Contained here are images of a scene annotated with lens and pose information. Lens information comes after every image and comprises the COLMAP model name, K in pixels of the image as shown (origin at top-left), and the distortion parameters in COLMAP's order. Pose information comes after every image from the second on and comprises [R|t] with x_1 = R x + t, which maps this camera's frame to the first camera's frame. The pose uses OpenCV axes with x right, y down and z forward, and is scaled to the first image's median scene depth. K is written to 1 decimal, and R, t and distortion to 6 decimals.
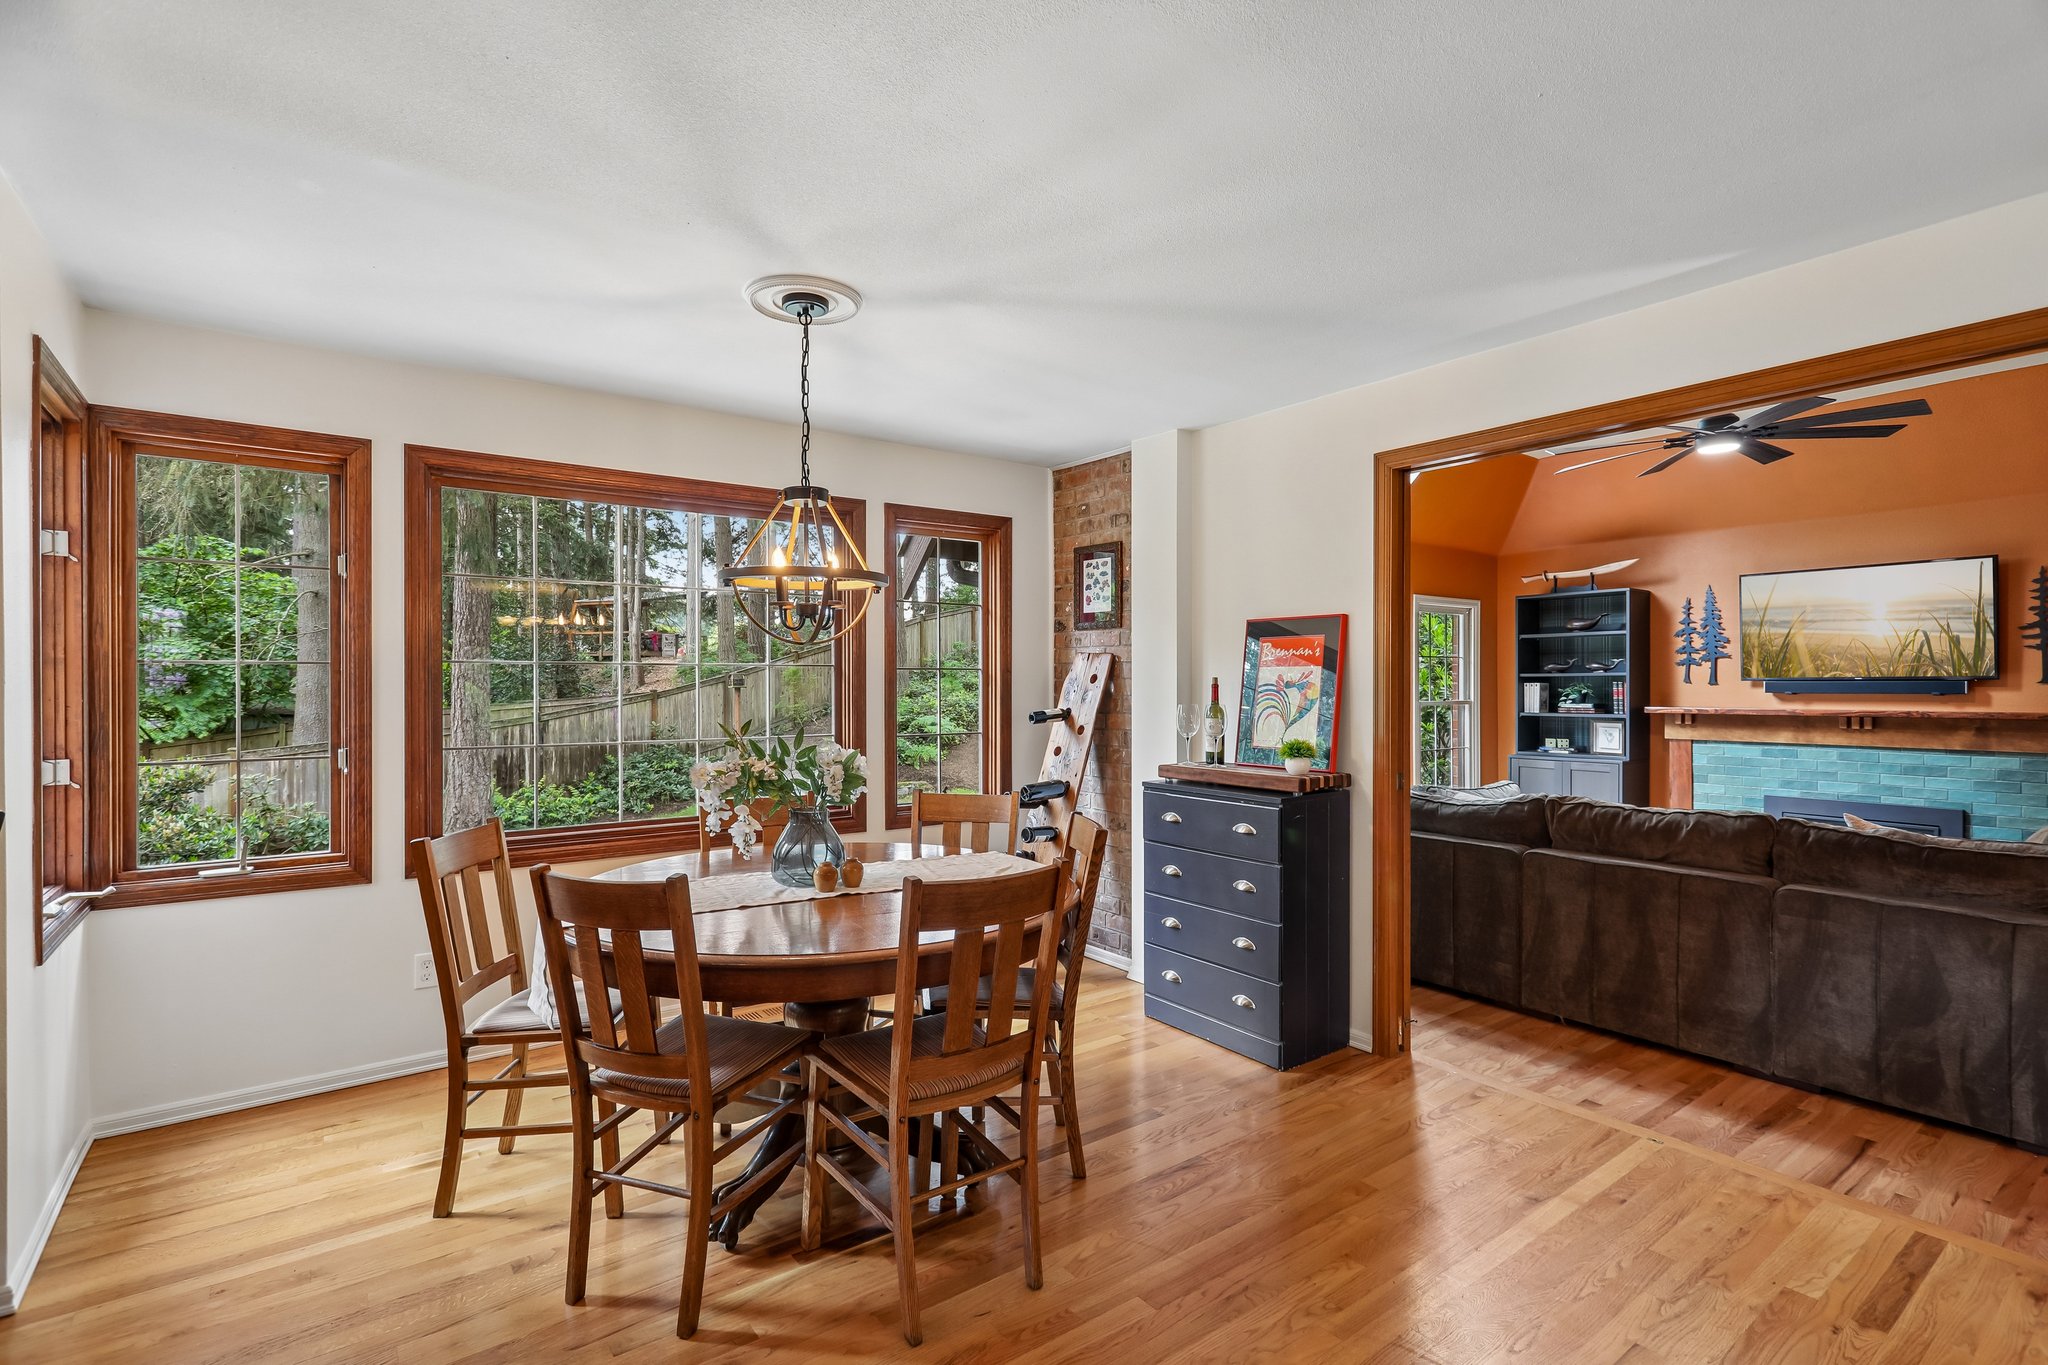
lens RADIAL K [[964.7, 0, 1036.9], [0, 964.7, 683.9], [0, 0, 1]] dist [0.002109, 0.002752]
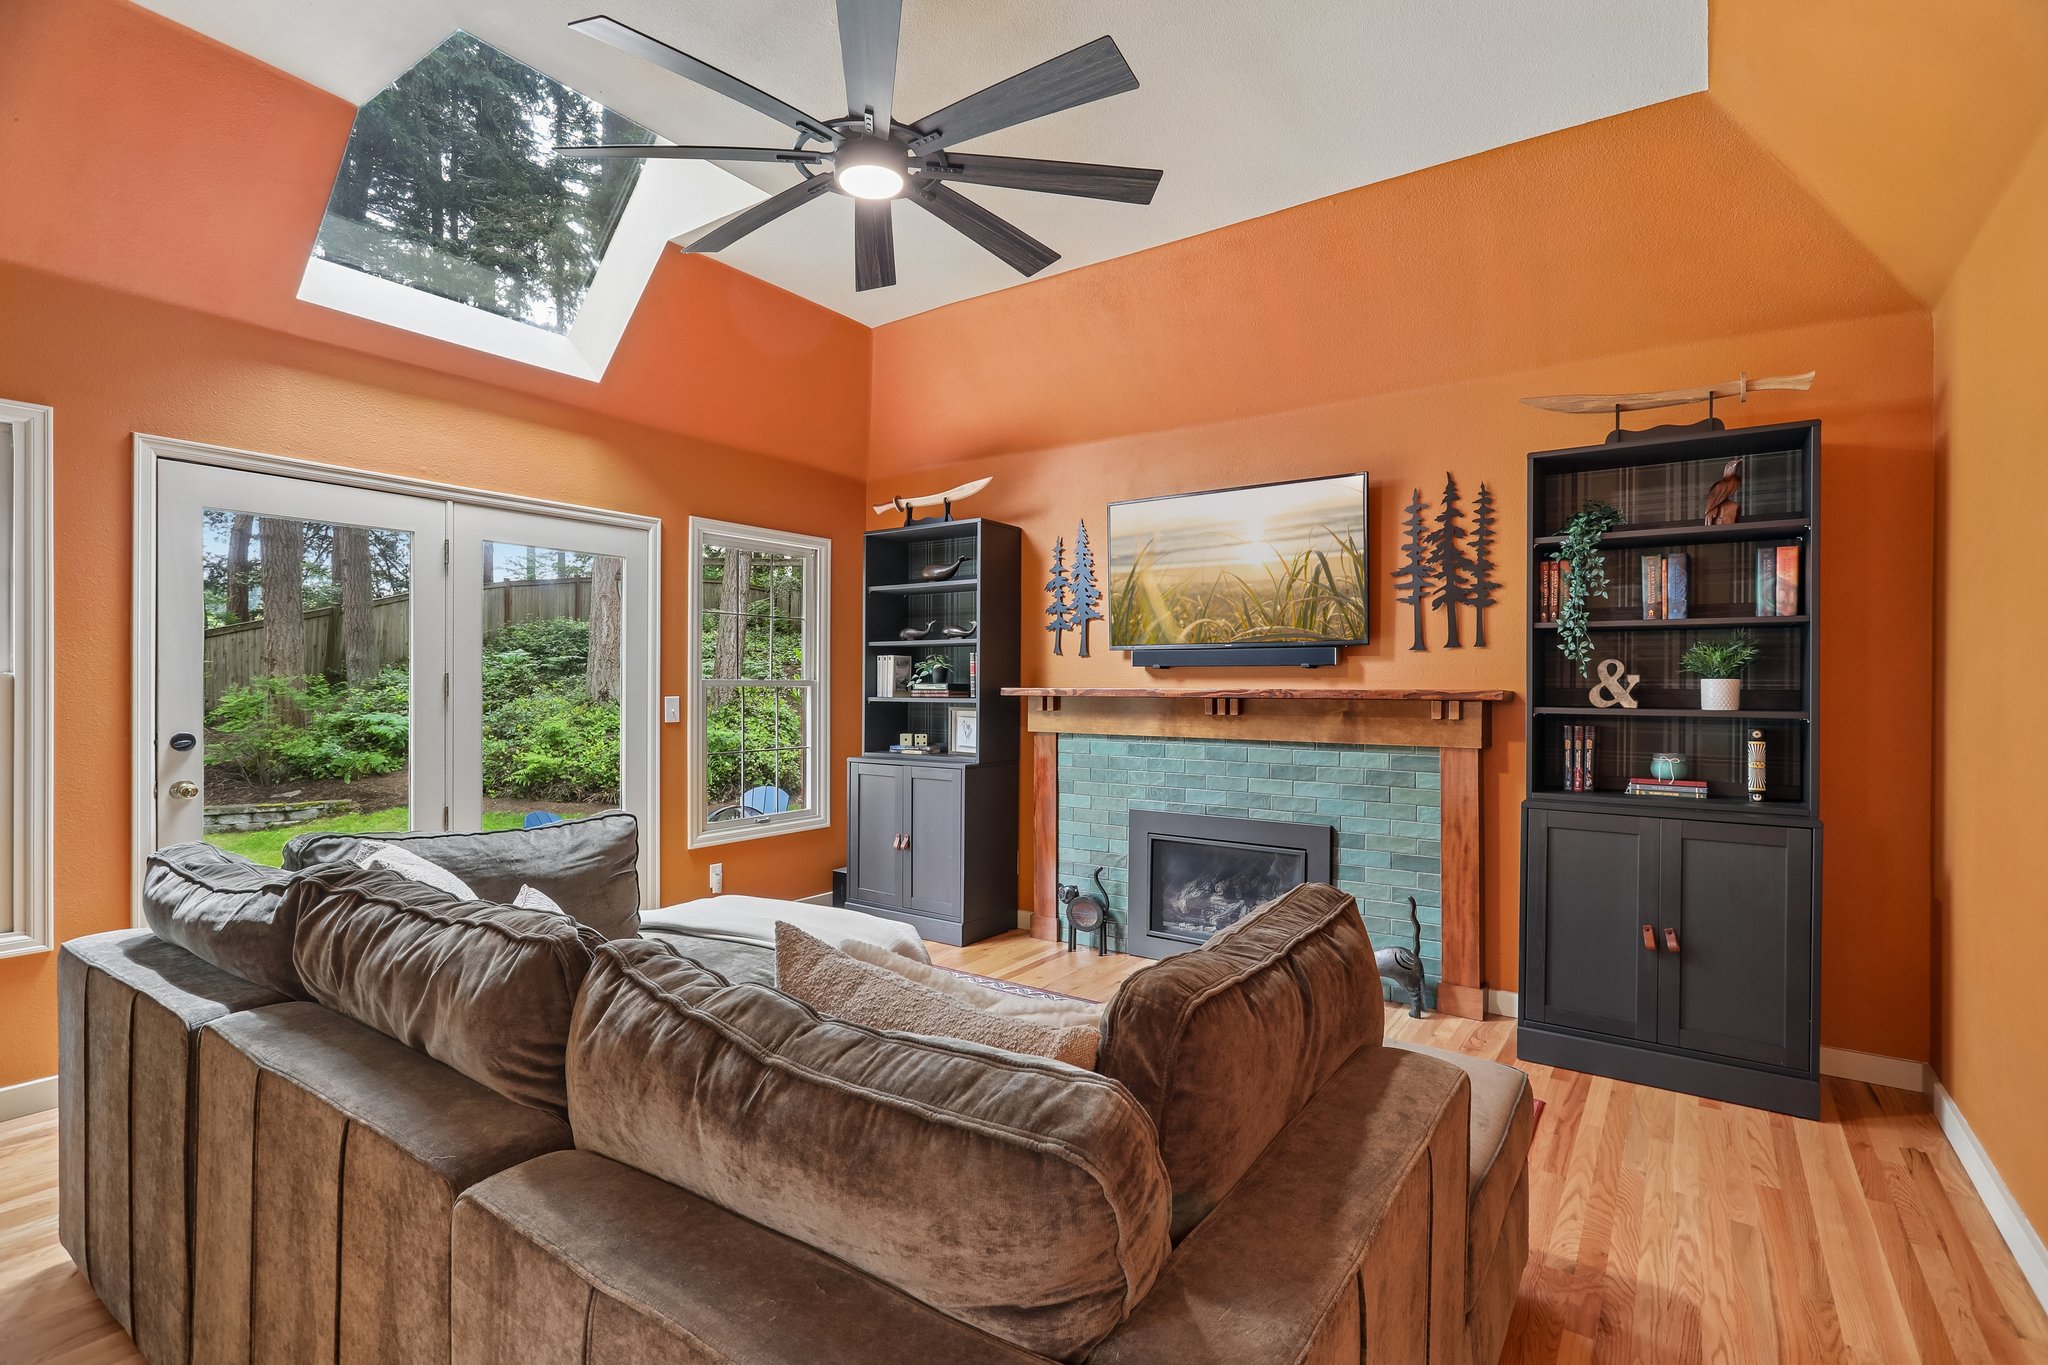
lens RADIAL K [[964.7, 0, 1032.0], [0, 964.7, 680.3], [0, 0, 1]] dist [0.002109, 0.002752]
pose [[0.947514, 0.006732, 0.319644, 0.438254], [-0.005830, 0.999976, -0.003776, 0.021947], [-0.319662, 0.001714, 0.947530, 0.333065]]
